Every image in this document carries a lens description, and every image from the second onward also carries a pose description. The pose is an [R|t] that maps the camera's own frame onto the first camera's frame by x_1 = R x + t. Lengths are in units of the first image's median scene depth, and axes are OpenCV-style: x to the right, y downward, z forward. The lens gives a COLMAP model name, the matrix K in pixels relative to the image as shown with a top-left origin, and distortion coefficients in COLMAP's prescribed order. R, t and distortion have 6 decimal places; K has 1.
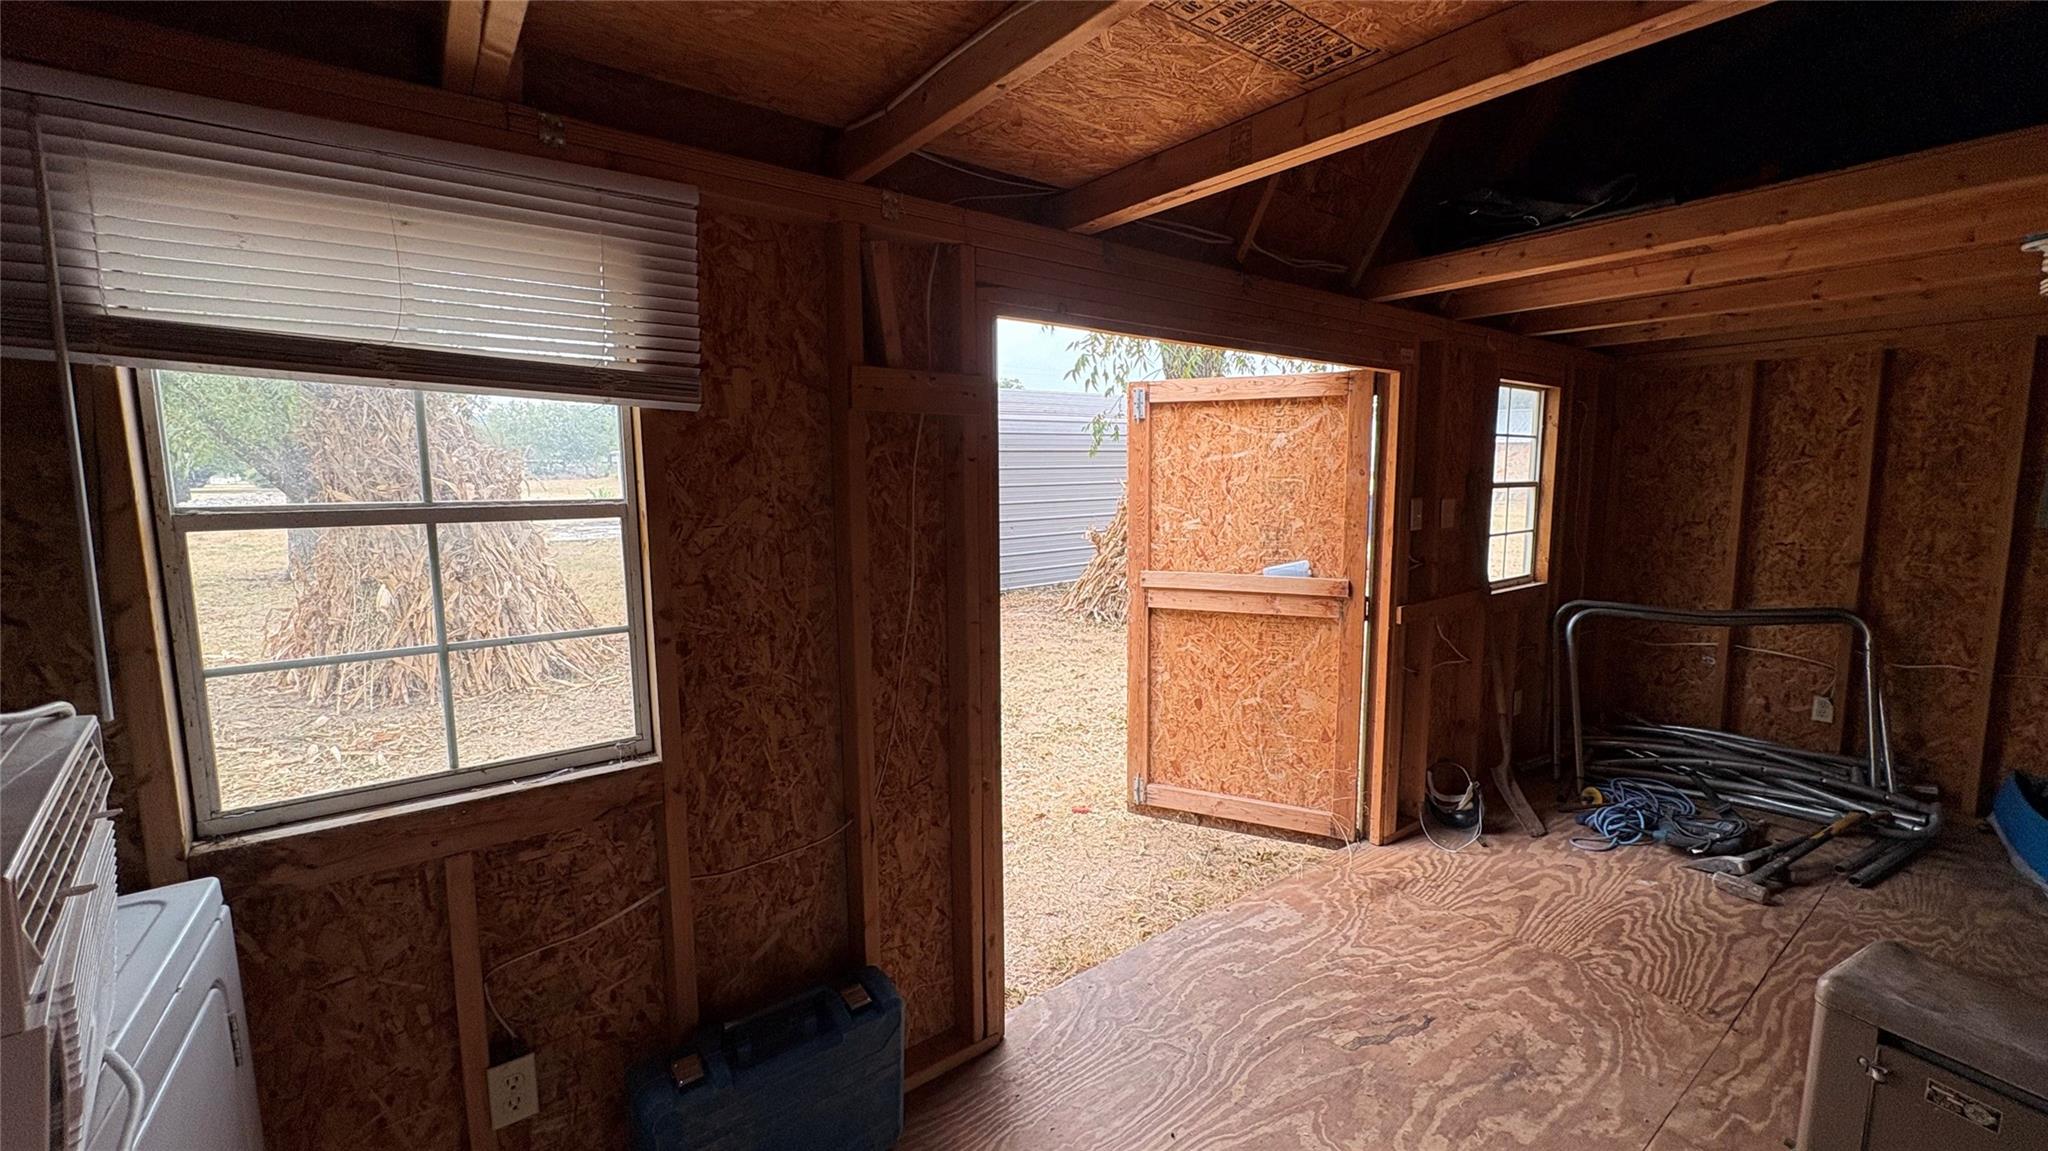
lens RADIAL K [[842.8, 0, 1025.6], [0, 842.8, 570.9], [0, 0, 1]] dist [0.014399, 0.000297]
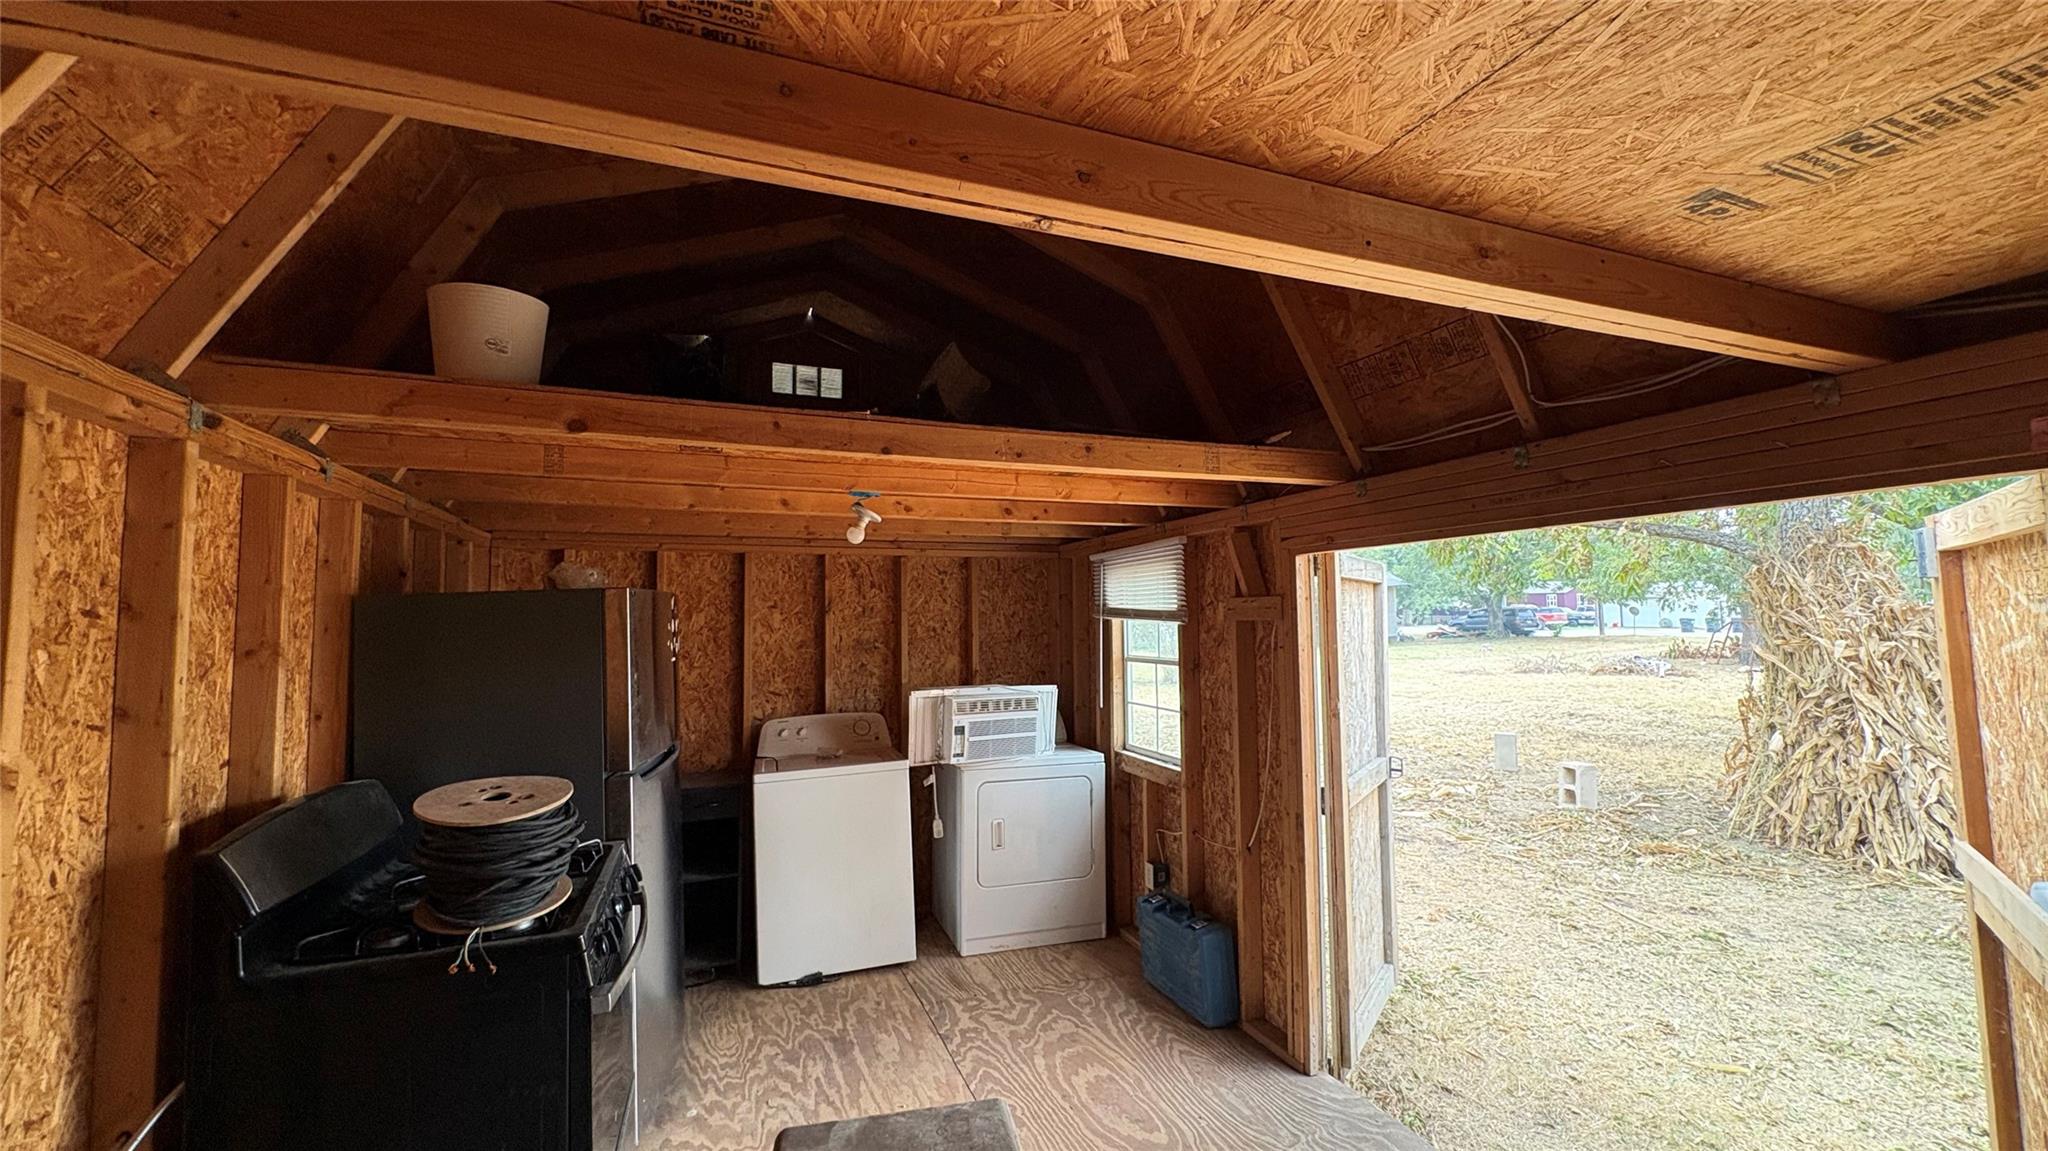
lens RADIAL K [[842.8, 0, 1026.6], [0, 842.8, 579.5], [0, 0, 1]] dist [0.014399, 0.000297]
pose [[-0.300174, -0.051107, -0.952514, 1.886754], [-0.111087, 0.993642, -0.018306, -0.204404], [0.947394, 0.100317, -0.303943, 1.202743]]
